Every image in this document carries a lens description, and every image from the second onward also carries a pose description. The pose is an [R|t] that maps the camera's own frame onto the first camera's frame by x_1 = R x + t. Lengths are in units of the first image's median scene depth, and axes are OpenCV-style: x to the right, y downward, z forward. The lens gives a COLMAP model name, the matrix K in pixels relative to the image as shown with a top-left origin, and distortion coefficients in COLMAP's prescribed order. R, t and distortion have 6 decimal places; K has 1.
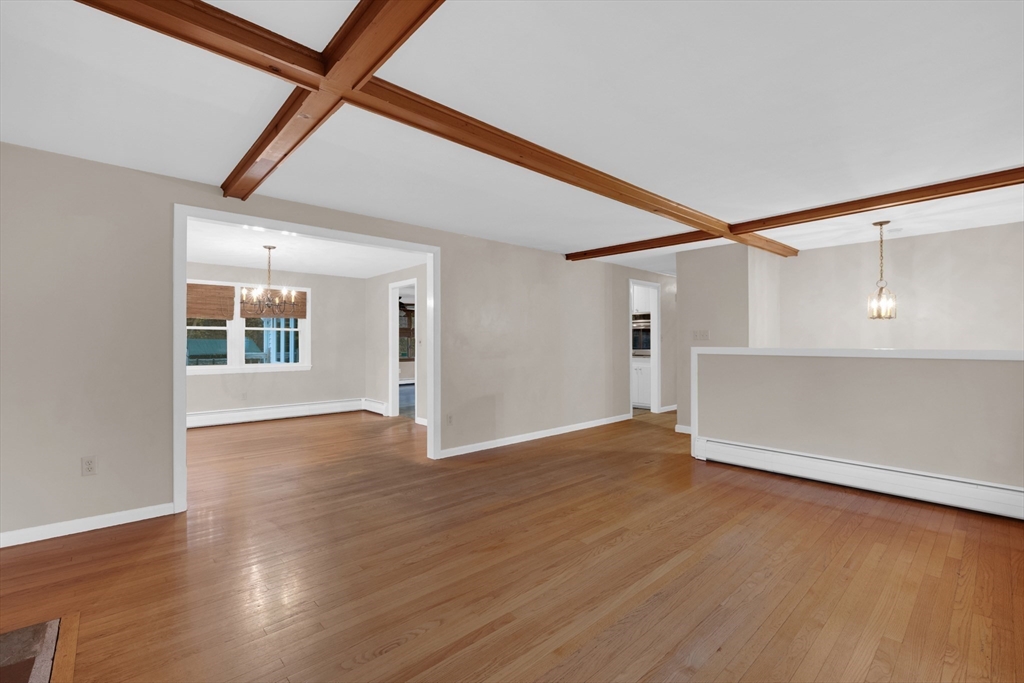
lens RADIAL K [[453.5, 0, 512.0], [0, 453.5, 341.5], [0, 0, 1]] dist [-0.005494, -0.000301]
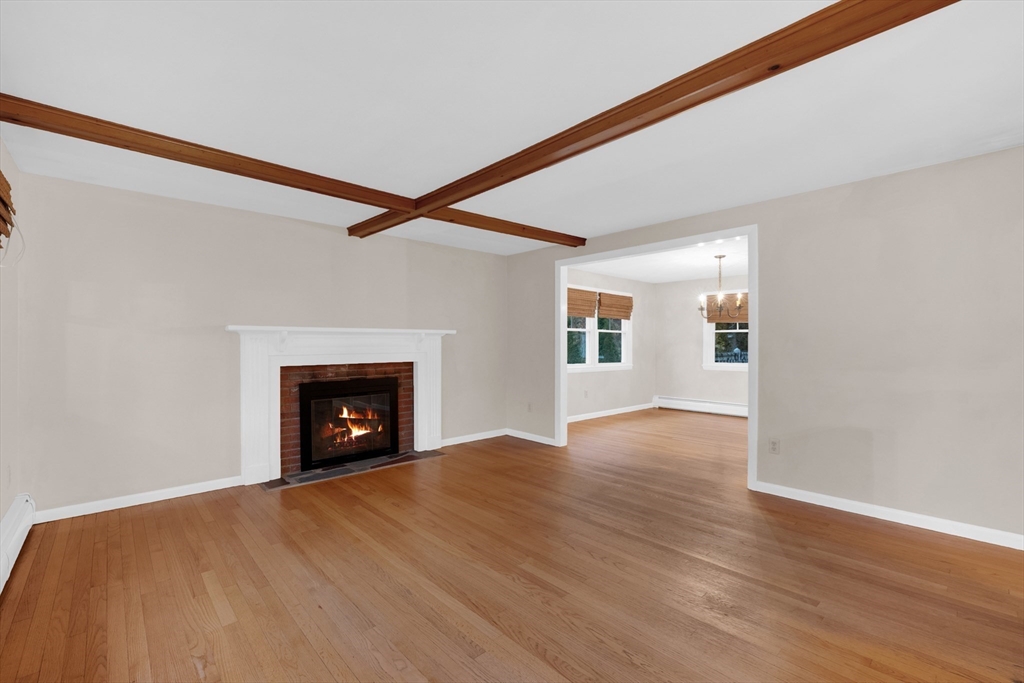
lens RADIAL K [[443.8, 0, 512.0], [0, 443.8, 341.5], [0, 0, 1]] dist [-0.000572, 0.000055]
pose [[0.003455, -0.002159, -0.999992, 0.812382], [0.001274, 0.999997, -0.002154, -0.002620], [0.999993, -0.001266, 0.003458, 0.753737]]
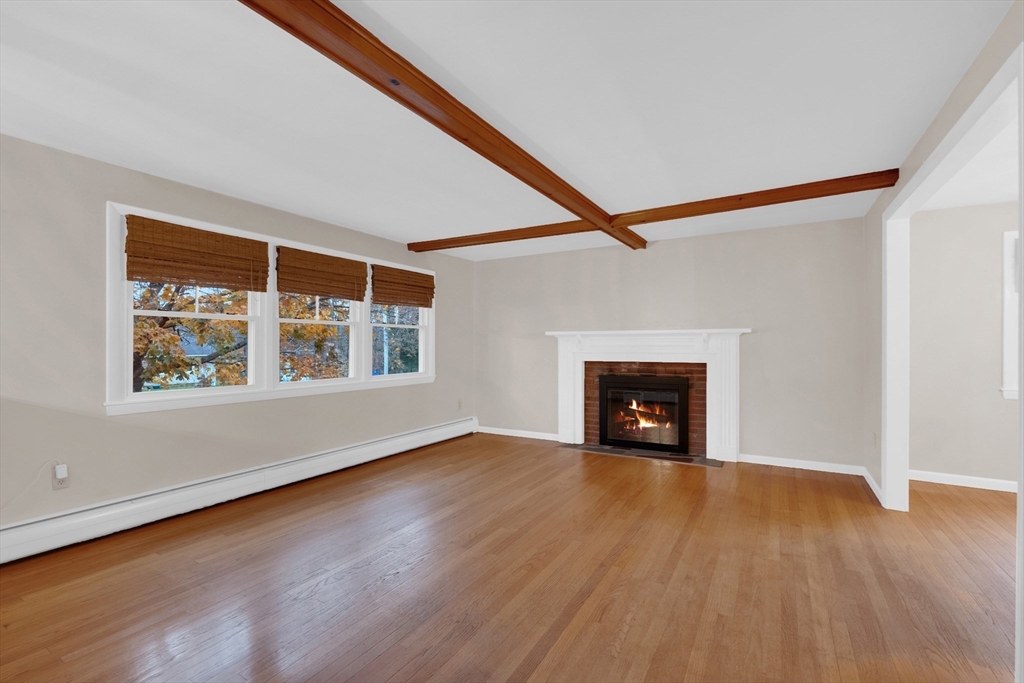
lens RADIAL K [[453.5, 0, 512.0], [0, 453.5, 341.5], [0, 0, 1]] dist [-0.005494, -0.000301]
pose [[-0.955932, 0.002182, -0.293581, 0.356198], [0.003830, 0.999980, -0.005040, -0.002052], [0.293564, -0.005942, -0.955921, 1.585134]]
